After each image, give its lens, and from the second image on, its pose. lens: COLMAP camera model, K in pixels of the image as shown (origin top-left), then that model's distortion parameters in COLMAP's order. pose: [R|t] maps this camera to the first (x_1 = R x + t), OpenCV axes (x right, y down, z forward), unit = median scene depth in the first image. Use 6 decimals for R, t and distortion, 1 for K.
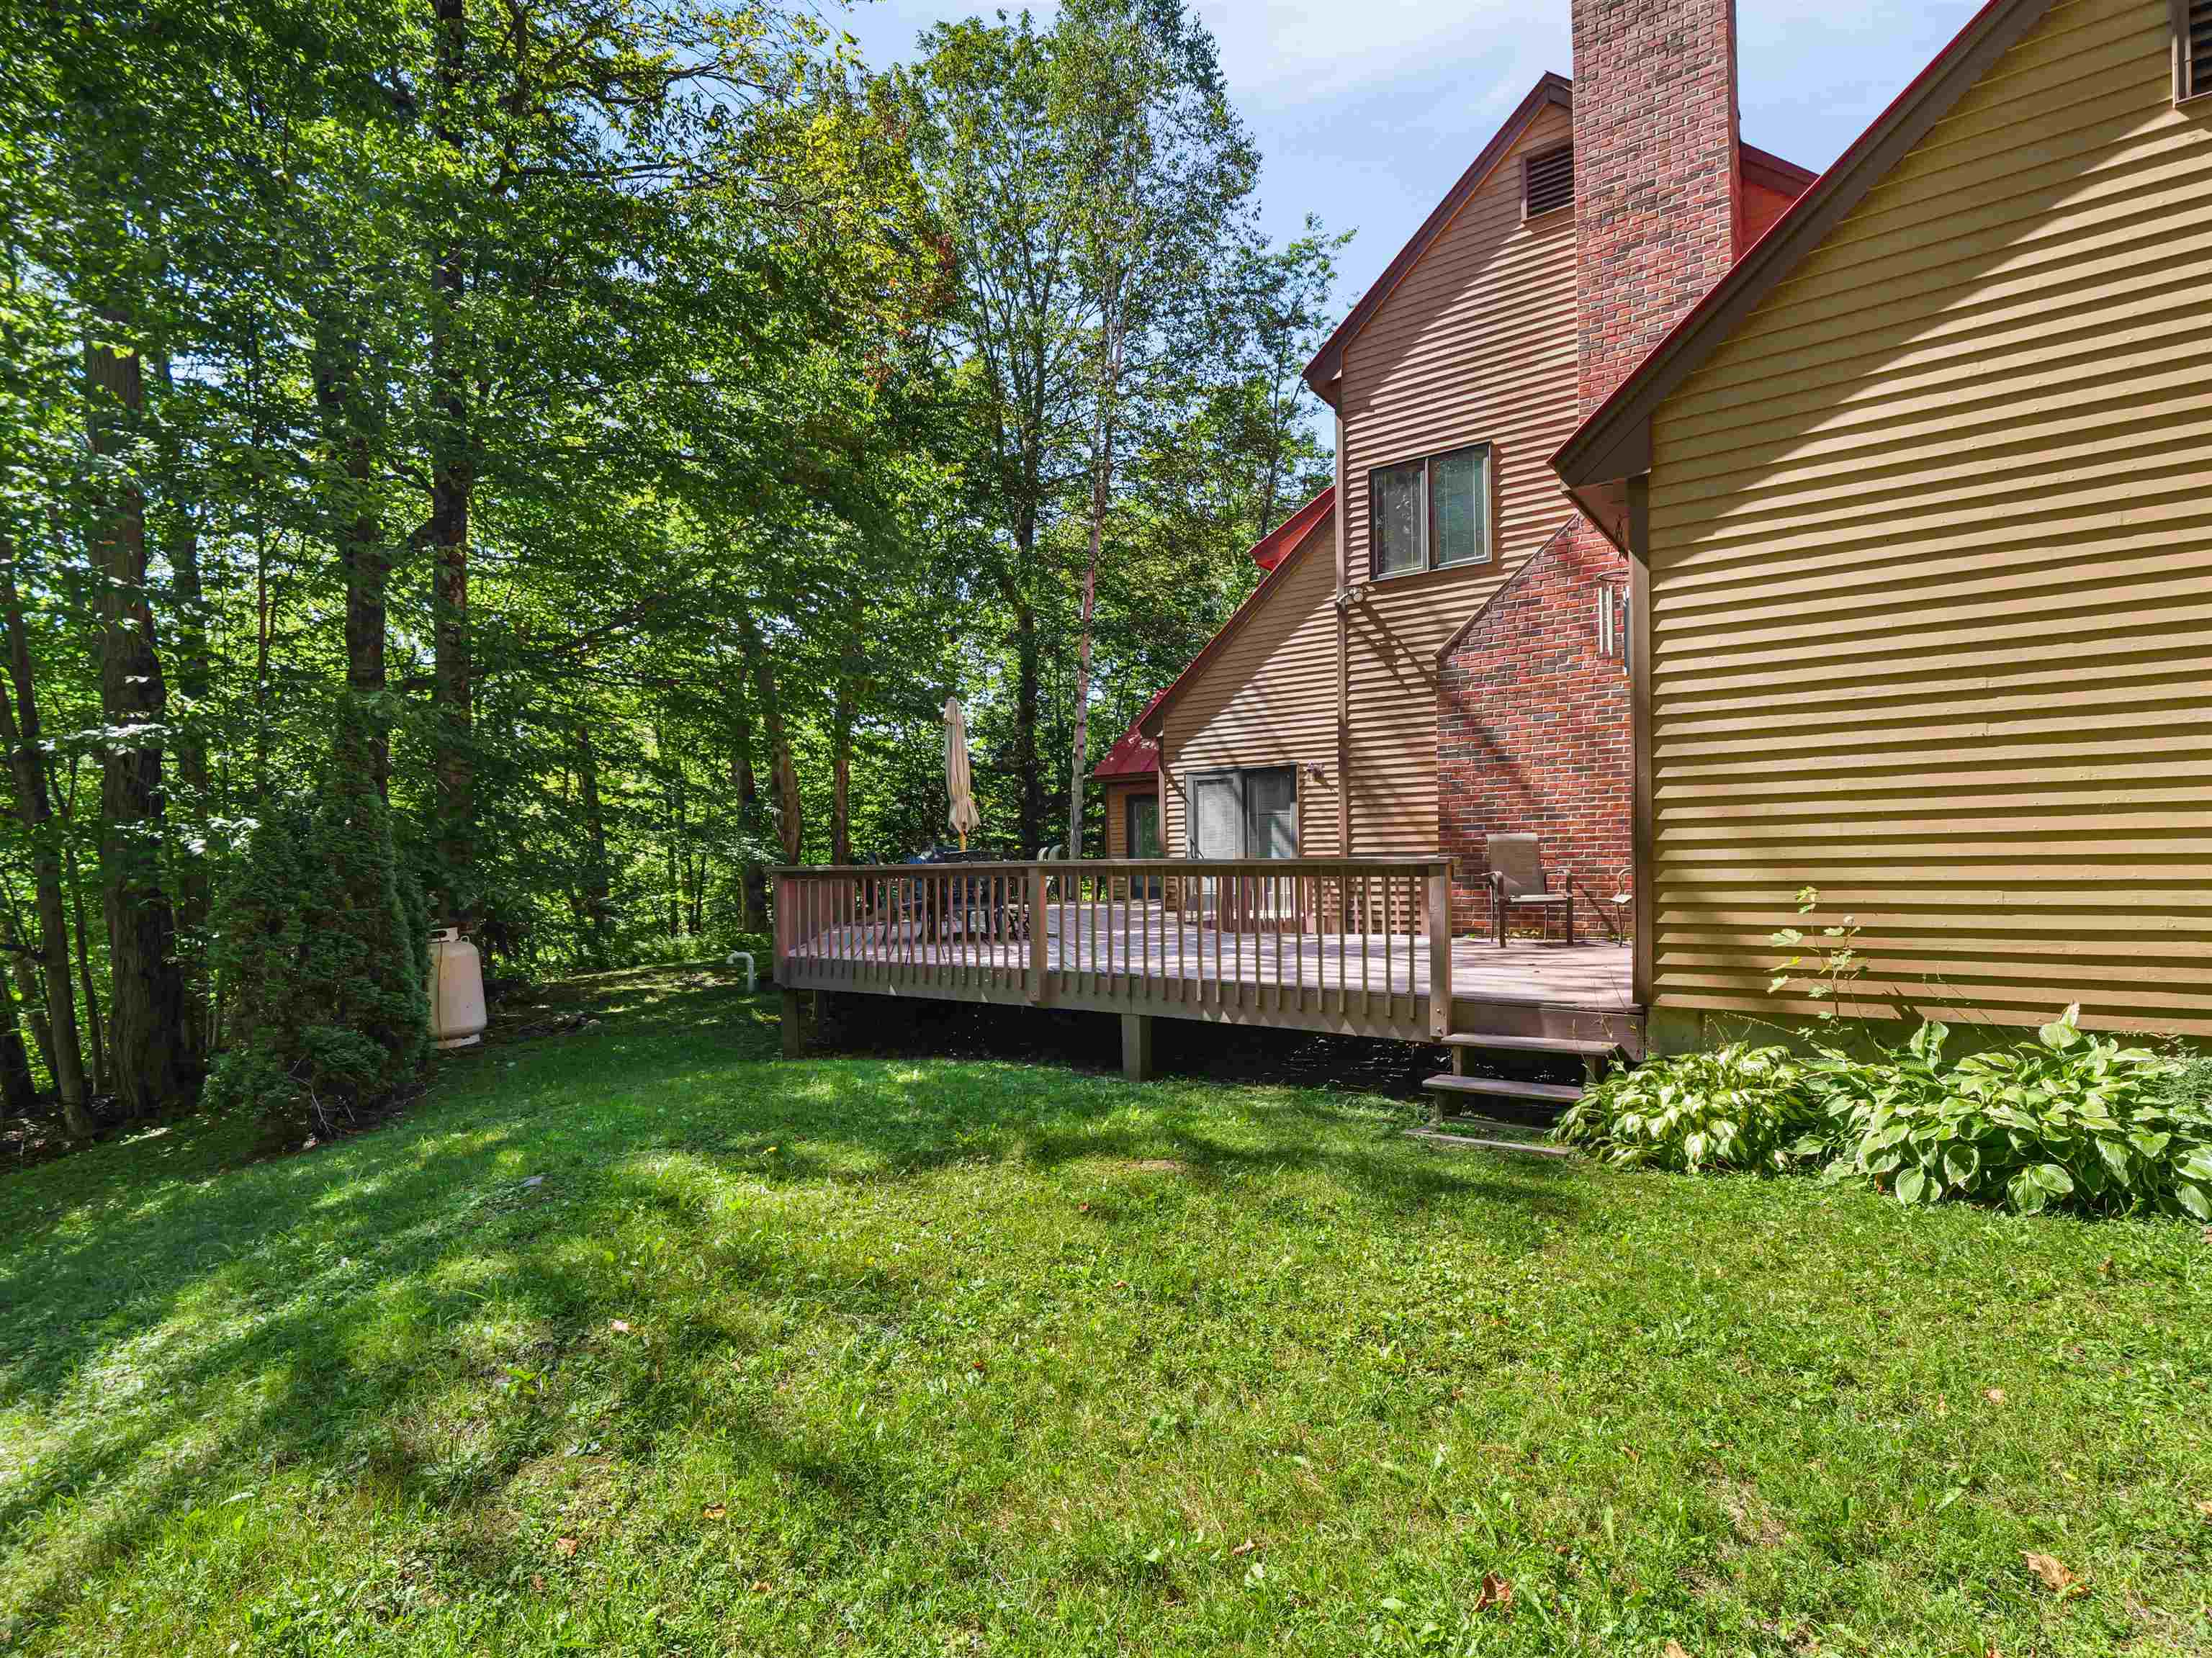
lens RADIAL K [[1091.1, 0, 1107.1], [0, 1091.1, 871.2], [0, 0, 1]] dist [-0.004732, -0.002220]
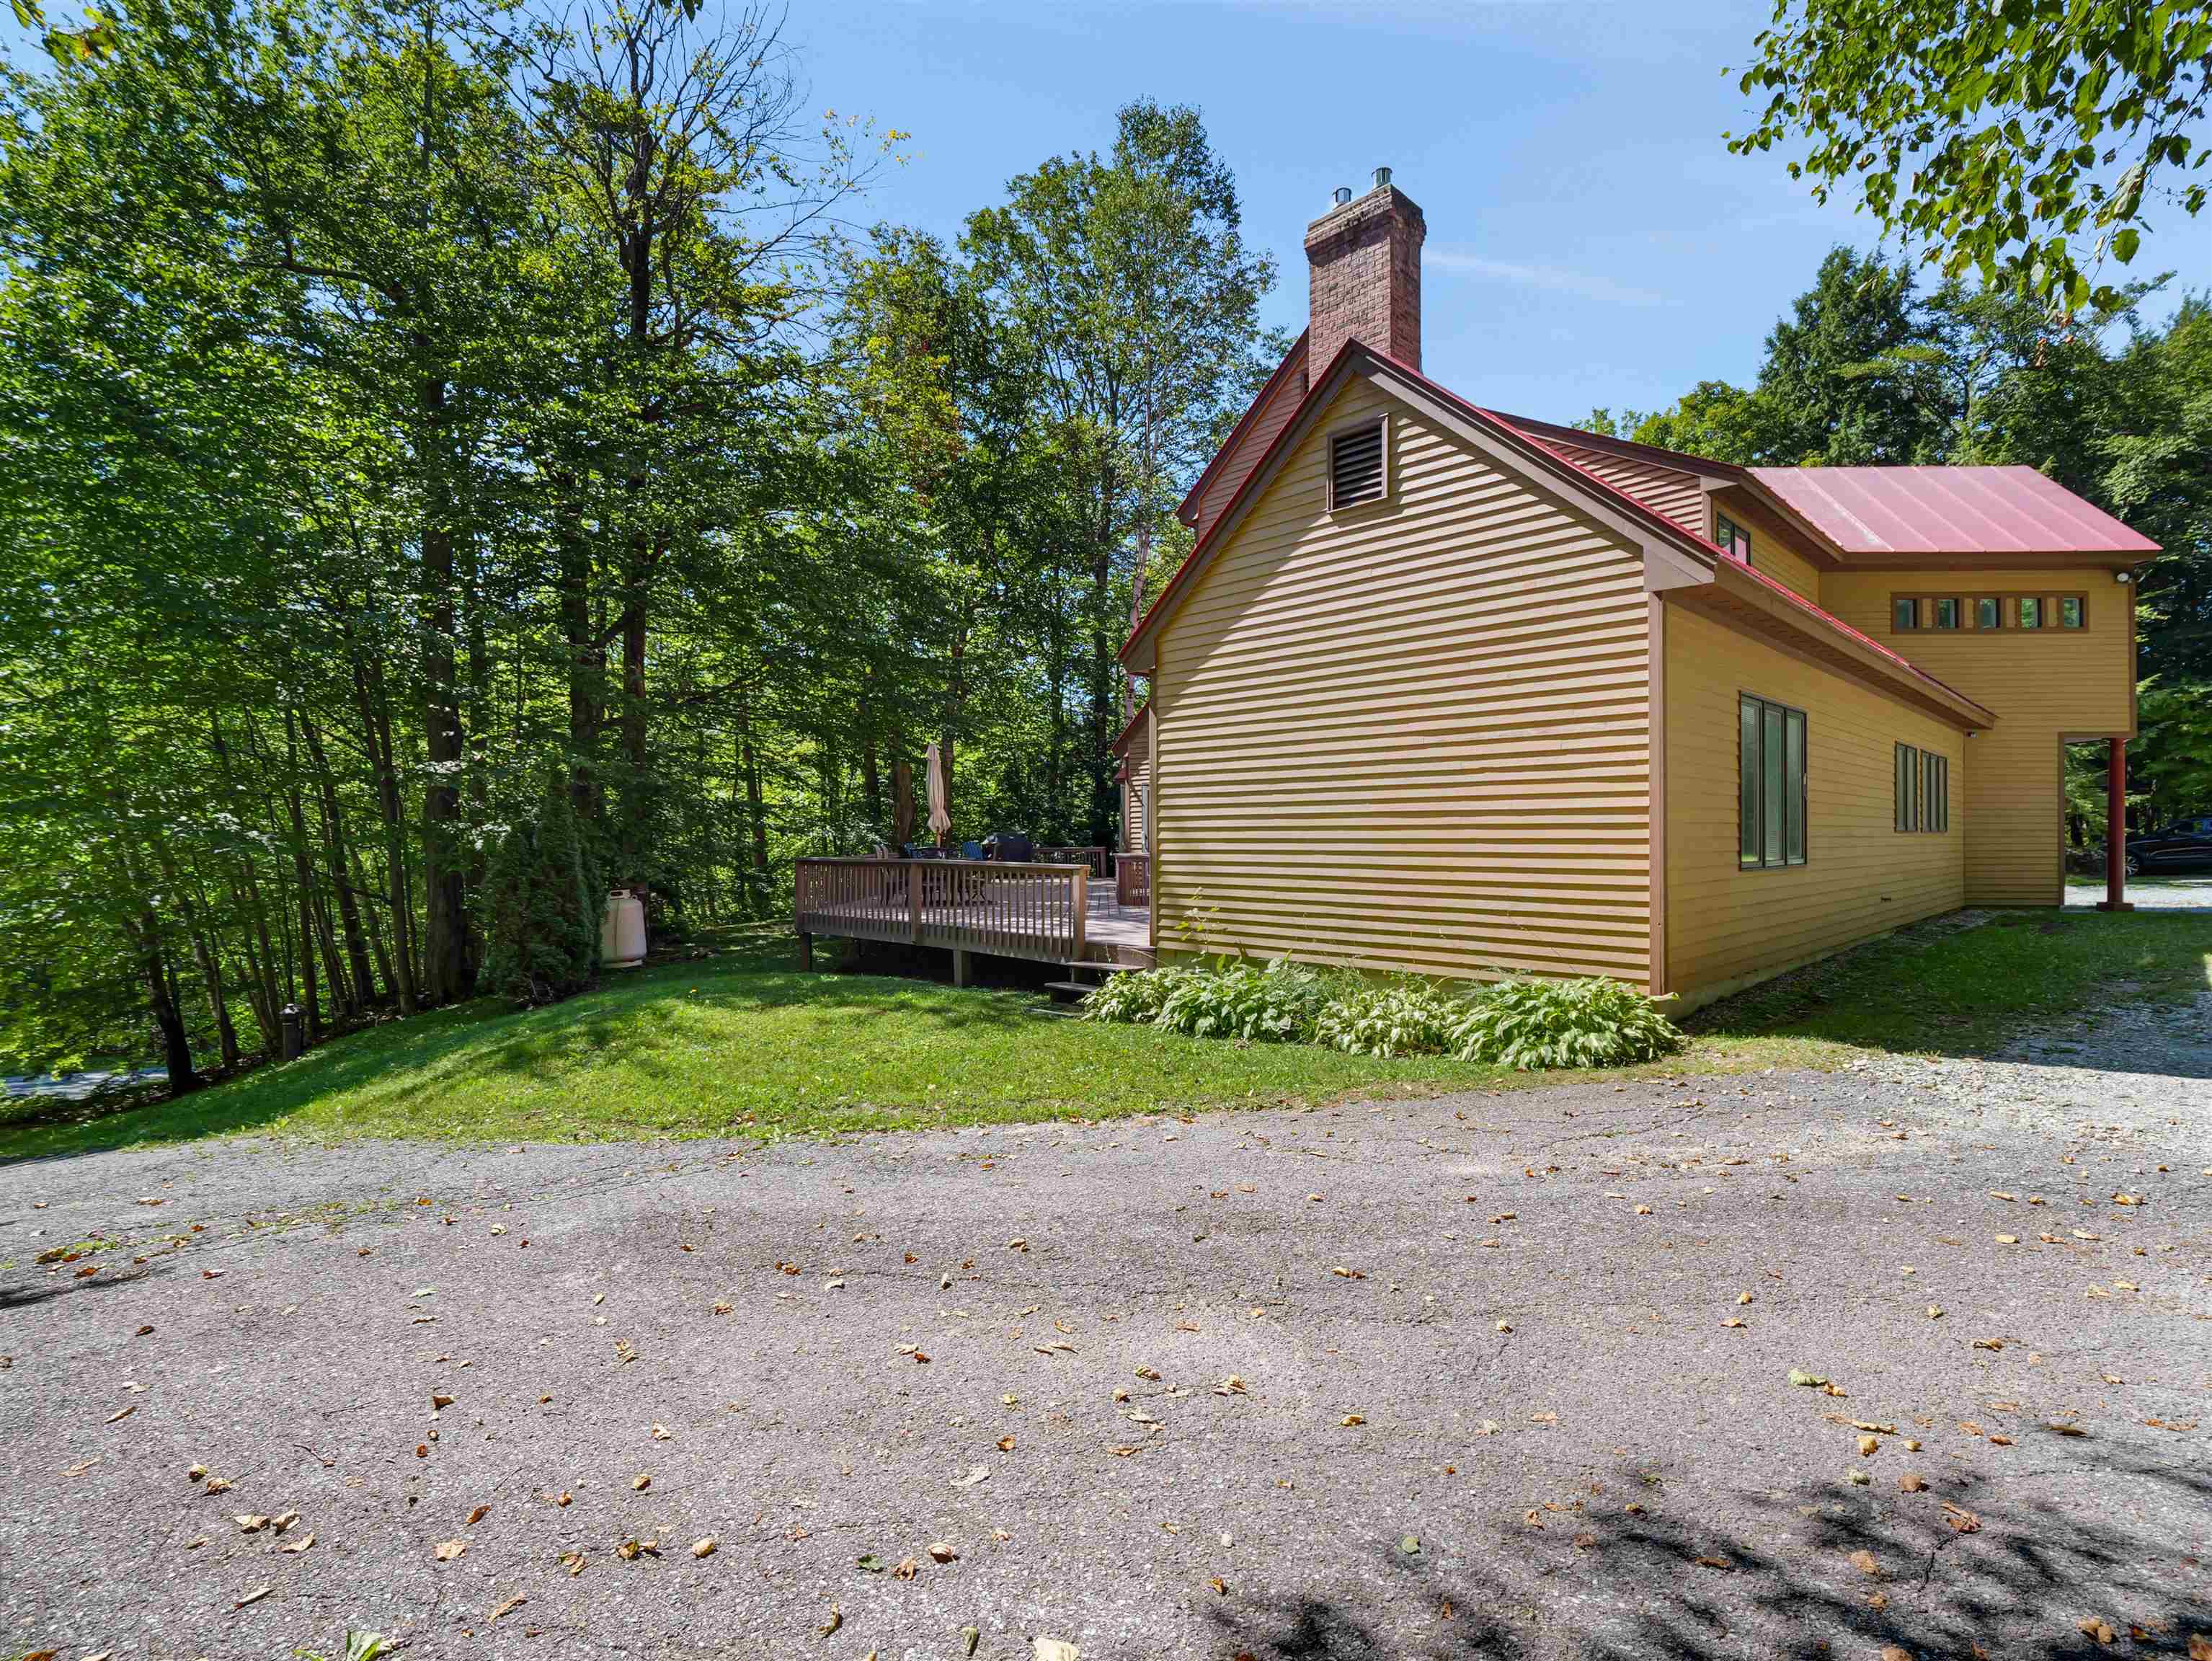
lens RADIAL K [[1070.1, 0, 1106.0], [0, 1070.1, 830.5], [0, 0, 1]] dist [-0.001363, -0.013242]
pose [[0.985754, 0.013310, -0.167664, 0.473340], [-0.015206, 0.999834, -0.010030, -0.039000], [0.167502, 0.012437, 0.985793, -0.556395]]
